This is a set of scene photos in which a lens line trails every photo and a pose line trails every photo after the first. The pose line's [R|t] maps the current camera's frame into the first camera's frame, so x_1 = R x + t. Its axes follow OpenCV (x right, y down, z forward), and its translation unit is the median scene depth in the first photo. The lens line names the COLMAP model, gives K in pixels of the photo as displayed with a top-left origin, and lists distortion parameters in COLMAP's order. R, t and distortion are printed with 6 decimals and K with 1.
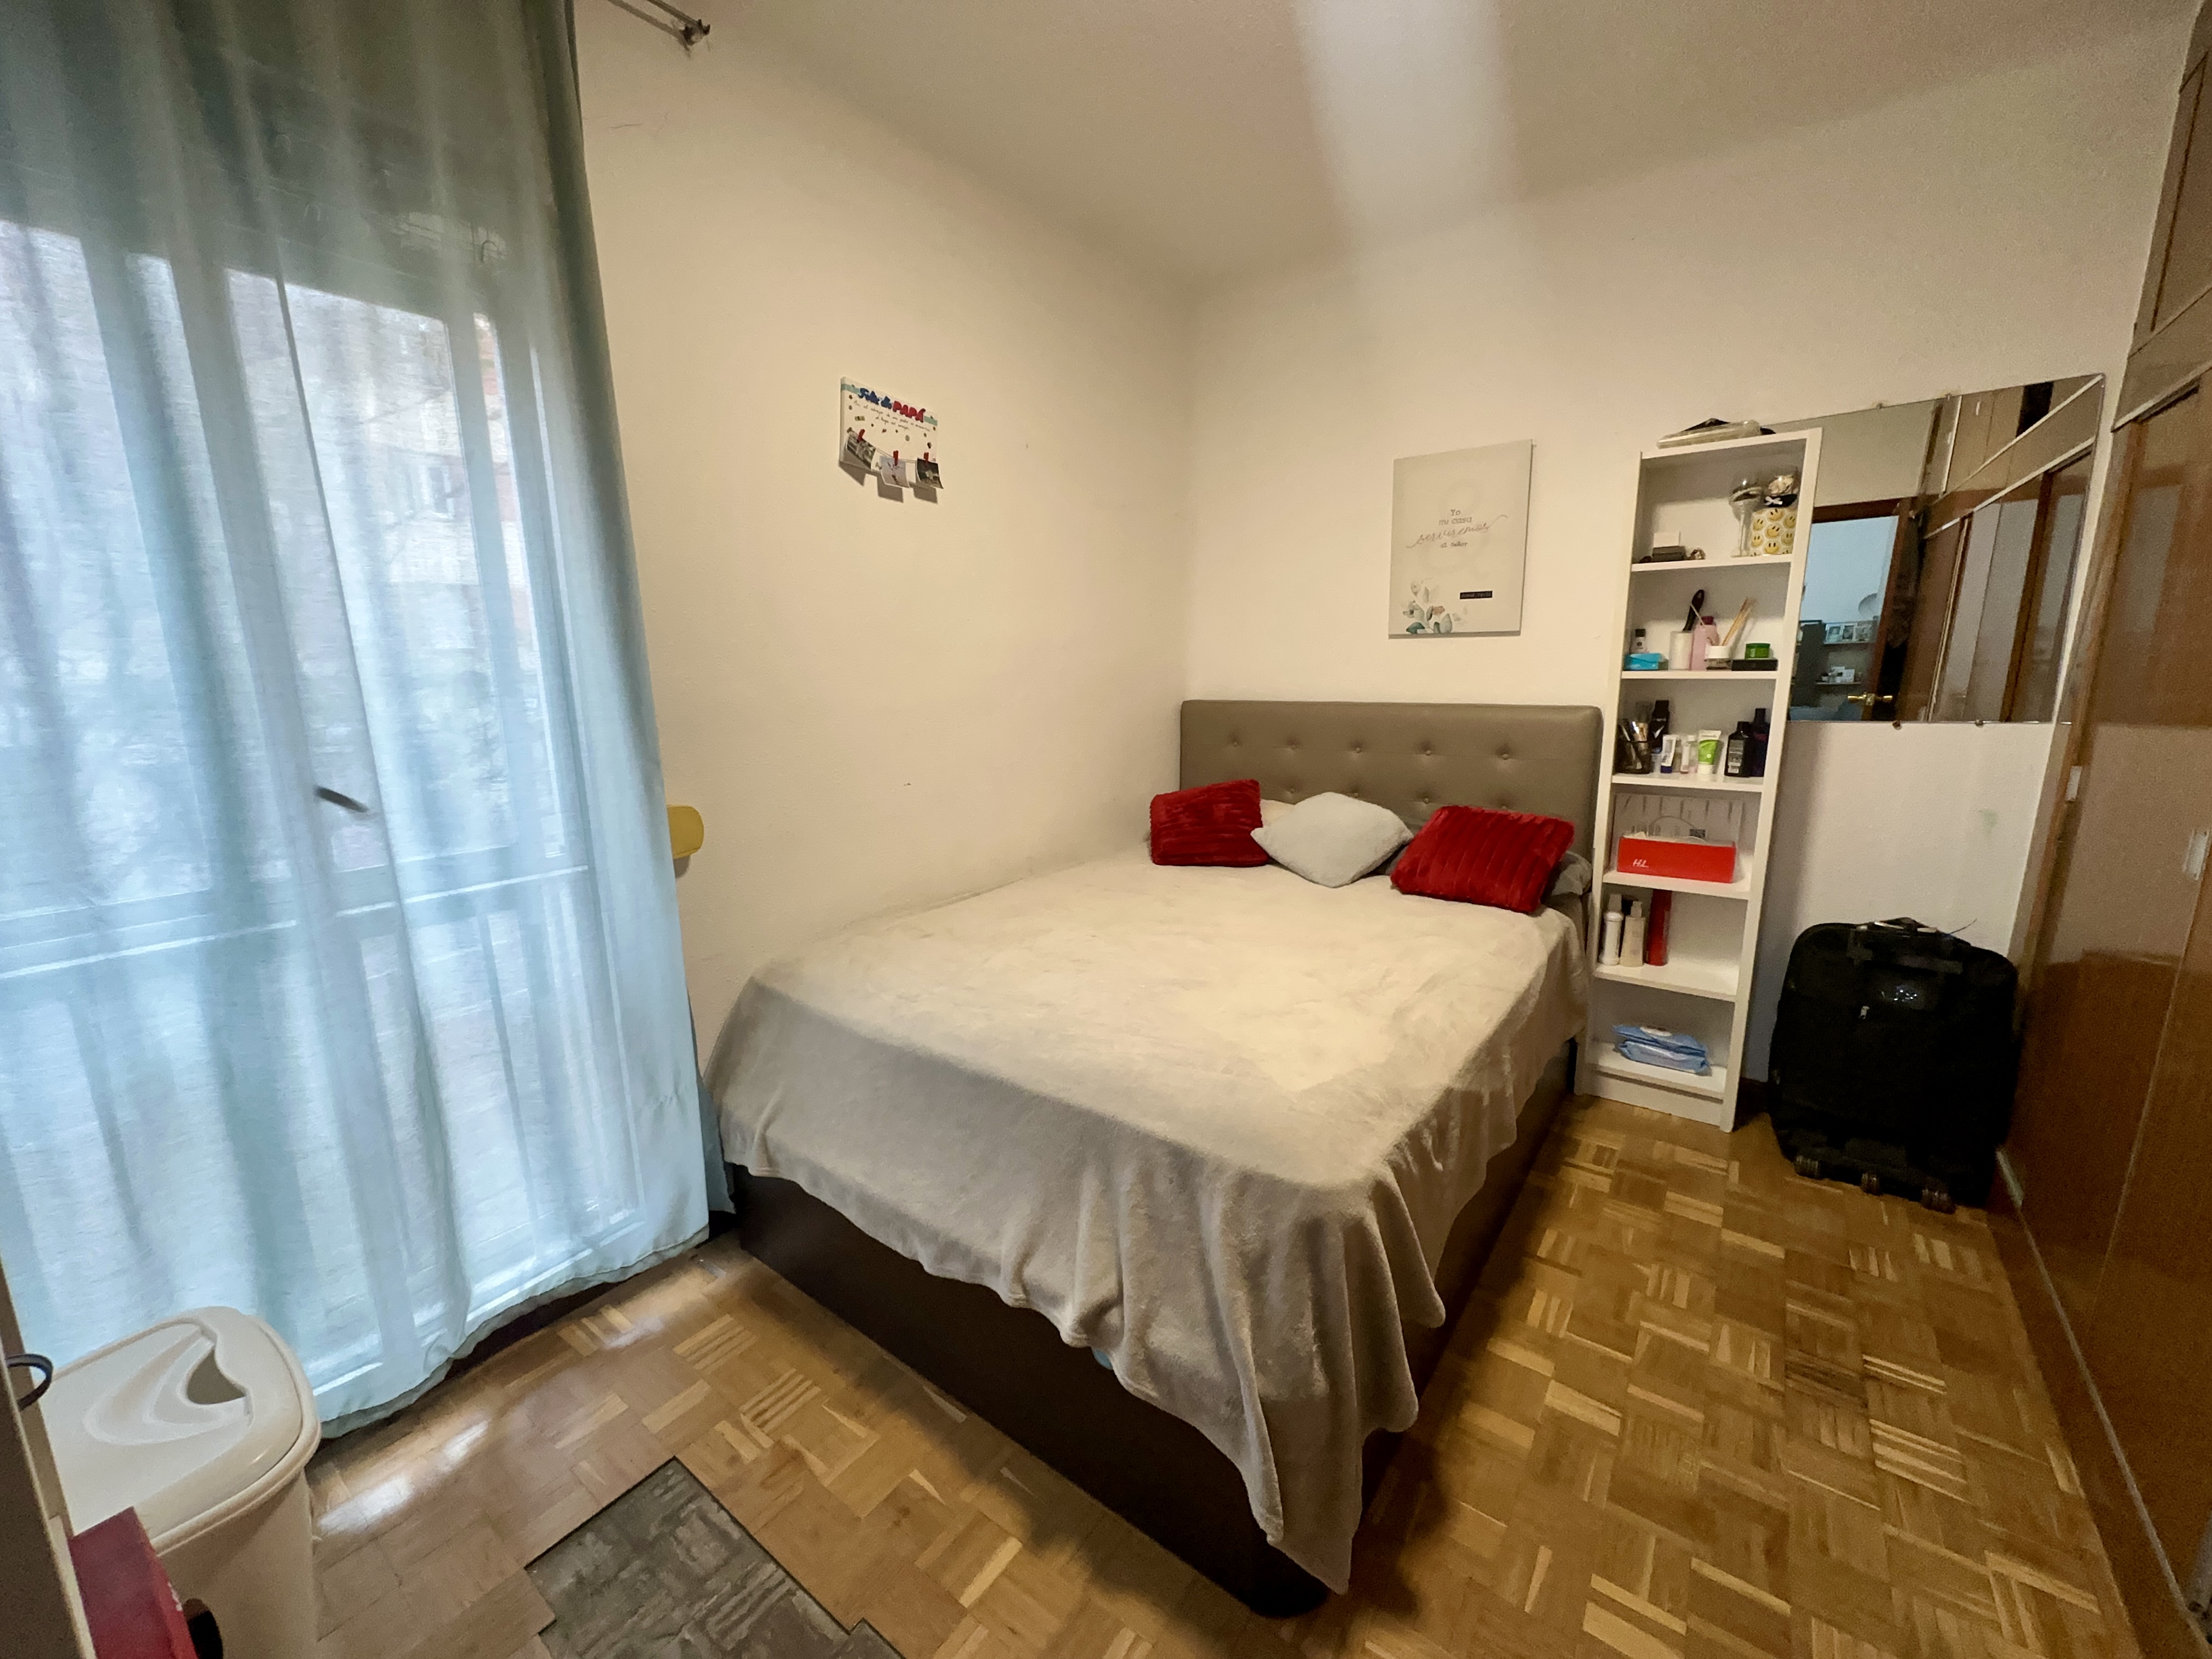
lens RADIAL K [[882.5, 0, 1104.6], [0, 882.5, 828.5], [0, 0, 1]] dist [-0.003082, 0.000260]
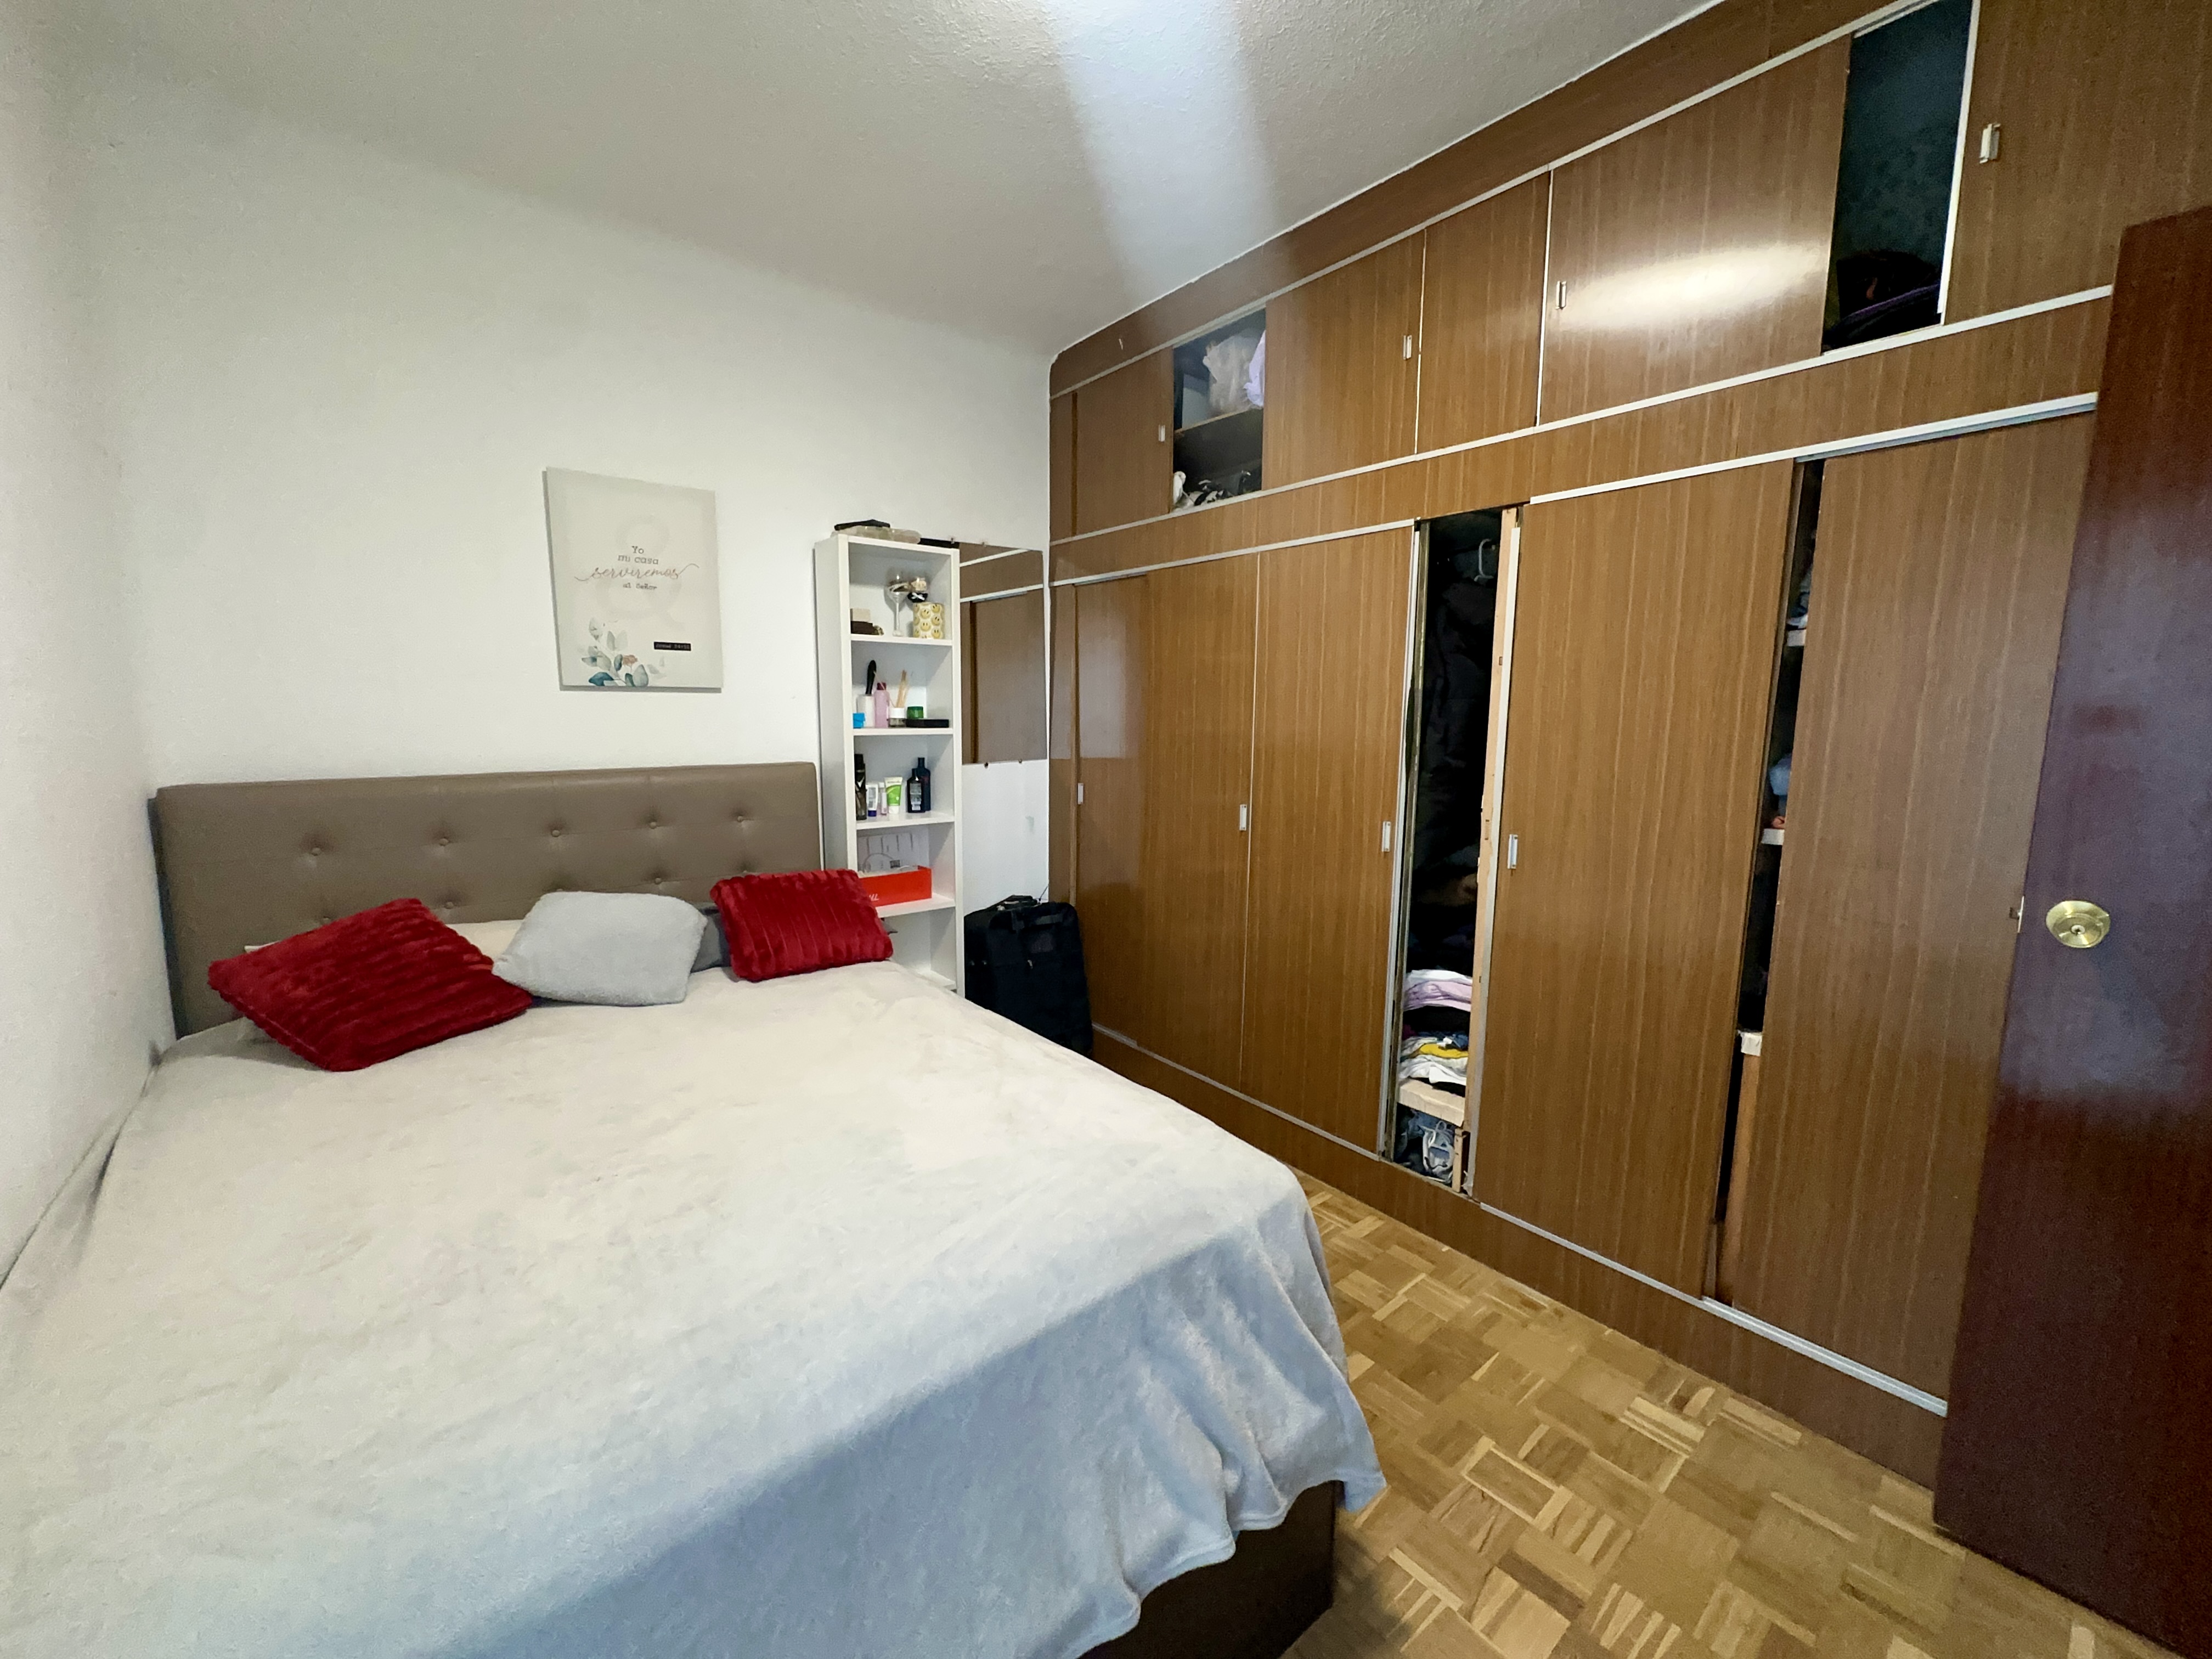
lens RADIAL K [[882.5, 0, 1104.6], [0, 882.5, 828.5], [0, 0, 1]] dist [-0.003082, 0.000260]
pose [[0.240327, -0.114708, 0.963890, -0.440485], [0.175422, 0.981776, 0.073098, -0.085806], [-0.954709, 0.151520, 0.256070, 0.457859]]
